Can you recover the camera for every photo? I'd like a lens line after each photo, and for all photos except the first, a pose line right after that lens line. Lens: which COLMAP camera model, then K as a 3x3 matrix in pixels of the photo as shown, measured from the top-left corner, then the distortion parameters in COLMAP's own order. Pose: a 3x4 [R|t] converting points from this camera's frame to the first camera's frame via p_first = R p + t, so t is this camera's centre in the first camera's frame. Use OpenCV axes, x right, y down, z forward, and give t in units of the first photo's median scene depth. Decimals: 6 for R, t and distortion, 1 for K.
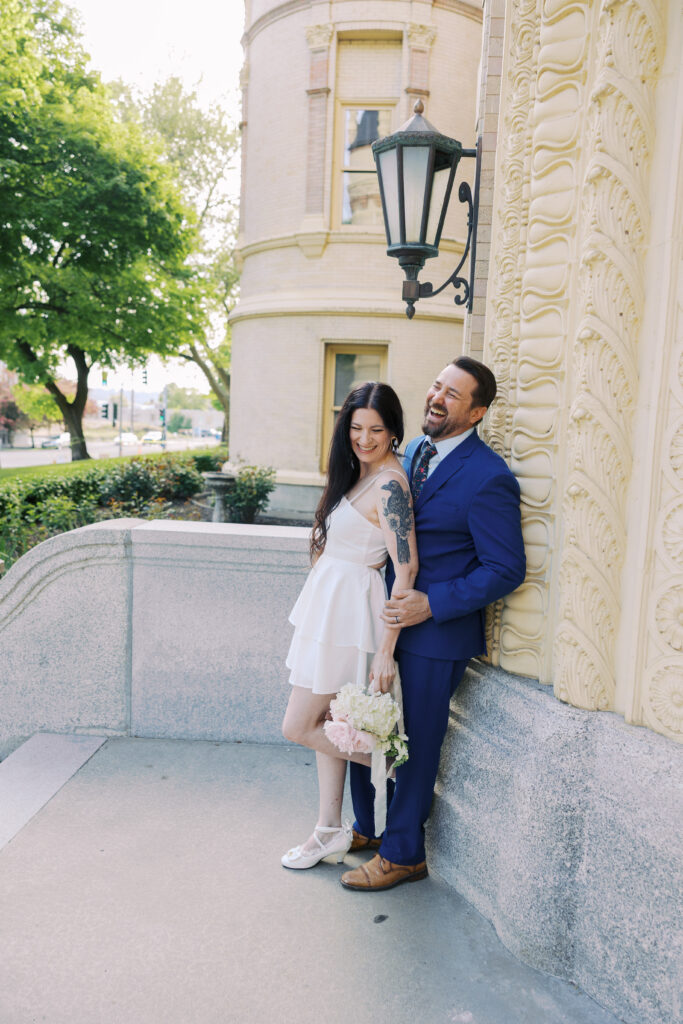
lens RADIAL K [[796.9, 0, 340.7], [0, 796.9, 493.4], [0, 0, 1]] dist [0.008467, 0.004611]
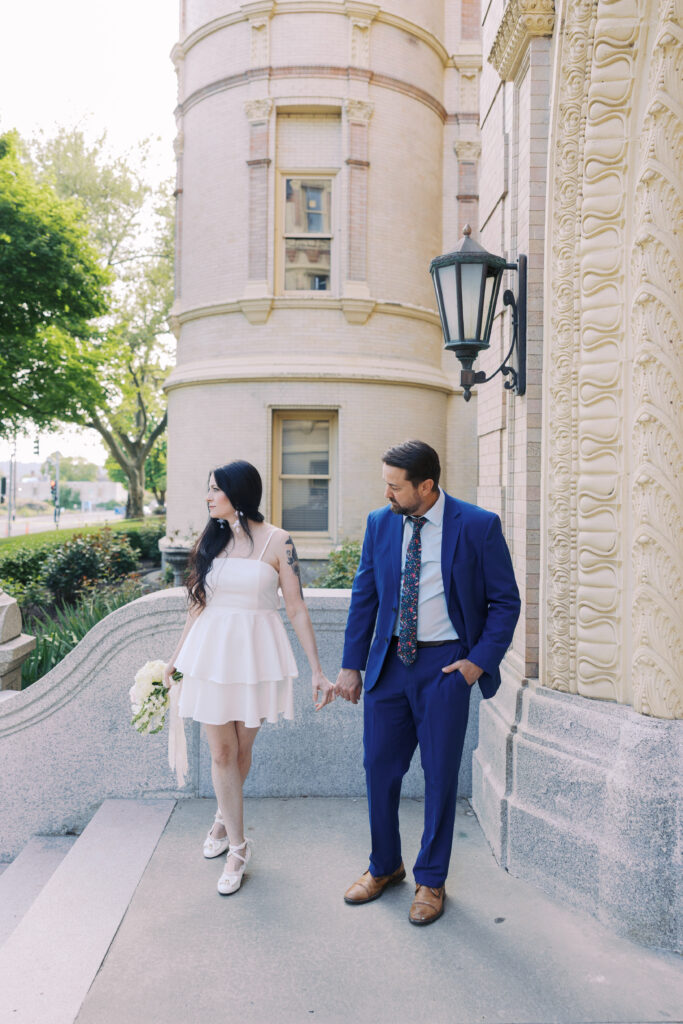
lens RADIAL K [[931.9, 0, 279.7], [0, 931.9, 458.0], [0, 0, 1]] dist [0.009329, 0.007690]
pose [[0.996688, -0.025994, 0.077057, -0.242711], [0.035230, 0.992022, -0.121039, 0.016491], [-0.073296, 0.123353, 0.989652, -0.269823]]
